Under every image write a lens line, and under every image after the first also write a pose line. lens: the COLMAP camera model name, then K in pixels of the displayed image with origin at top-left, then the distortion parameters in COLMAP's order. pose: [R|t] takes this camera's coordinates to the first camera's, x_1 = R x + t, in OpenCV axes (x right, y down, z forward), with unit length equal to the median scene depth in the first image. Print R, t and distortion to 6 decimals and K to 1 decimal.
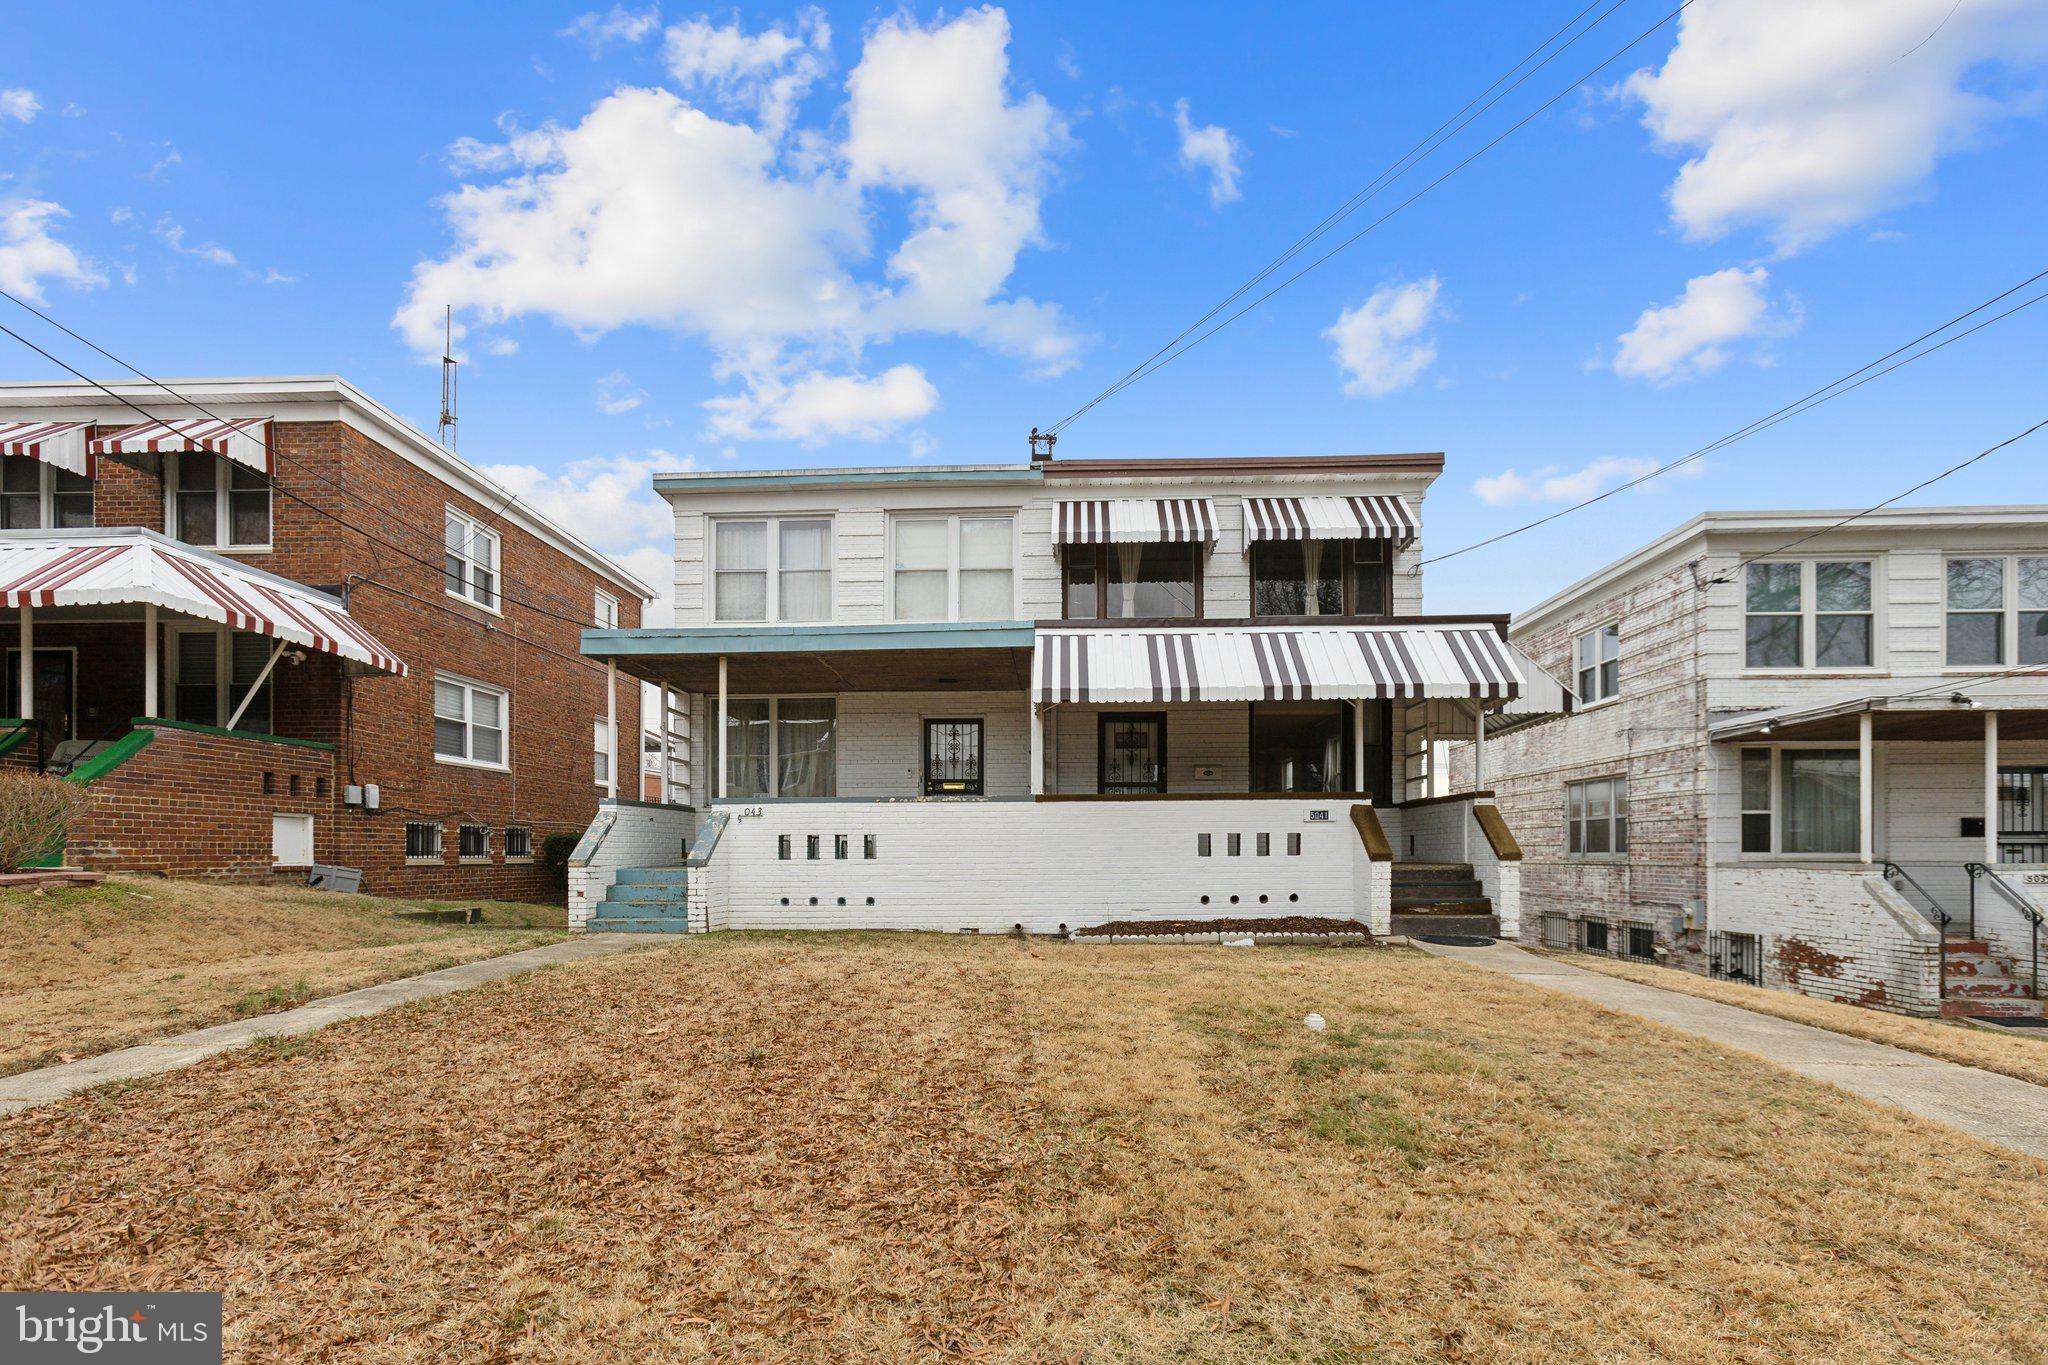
lens RADIAL K [[936.3, 0, 1024.0], [0, 936.3, 682.5], [0, 0, 1]] dist [-0.002853, 0.018664]
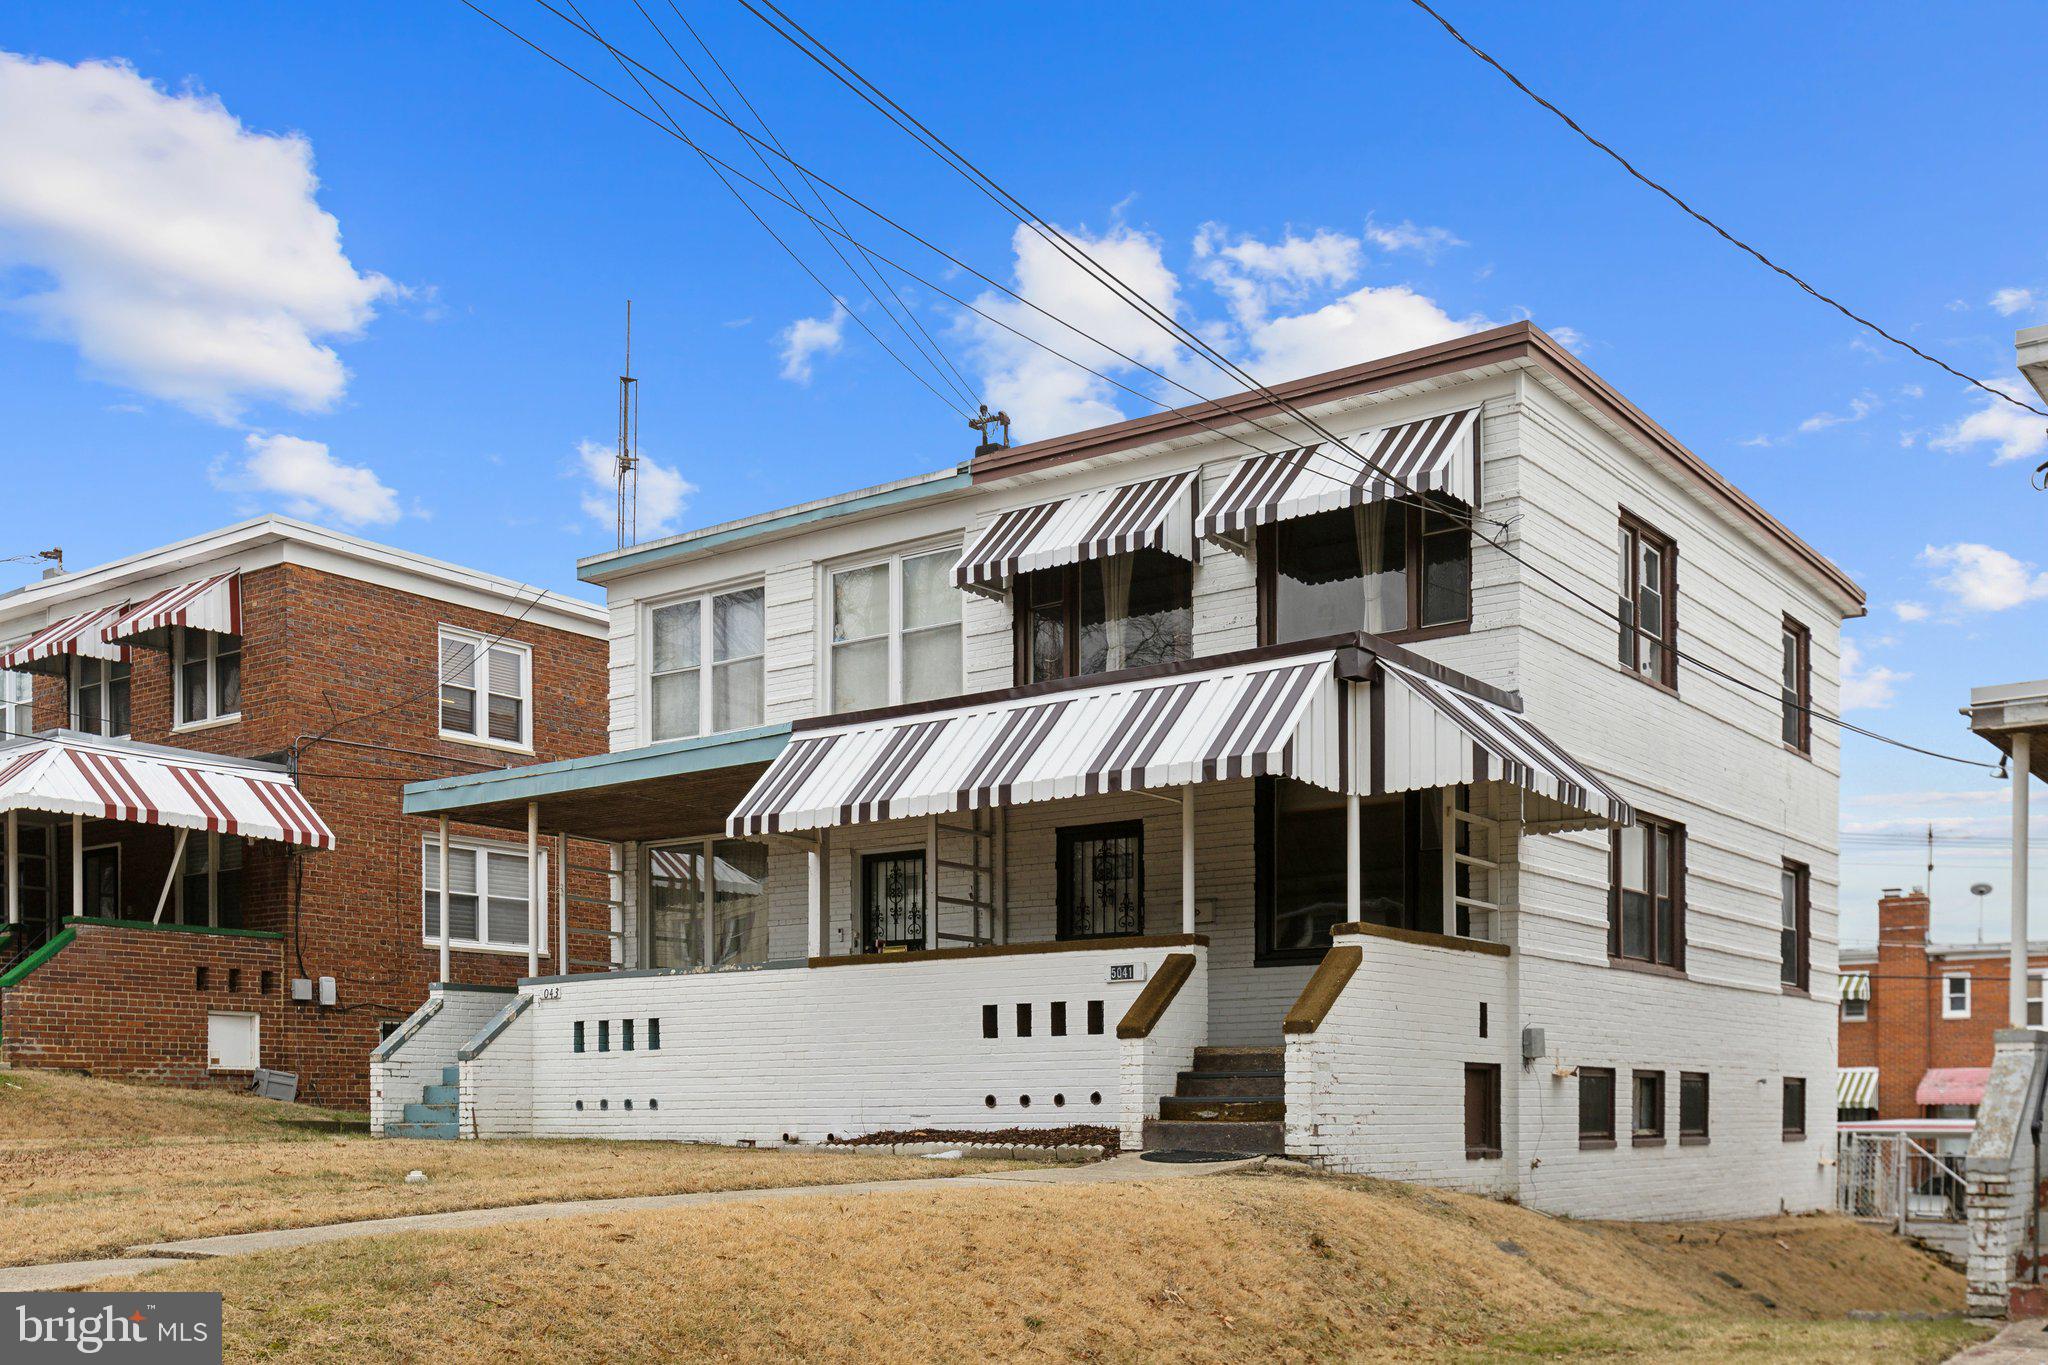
lens RADIAL K [[1966.5, 0, 1024.0], [0, 1966.5, 682.5], [0, 0, 1]] dist [0.060677, -0.010204]
pose [[0.828614, -0.114436, -0.548000, 0.950652], [0.095410, 0.993431, -0.063186, 0.017827], [0.551630, 0.000072, 0.834089, -0.181155]]
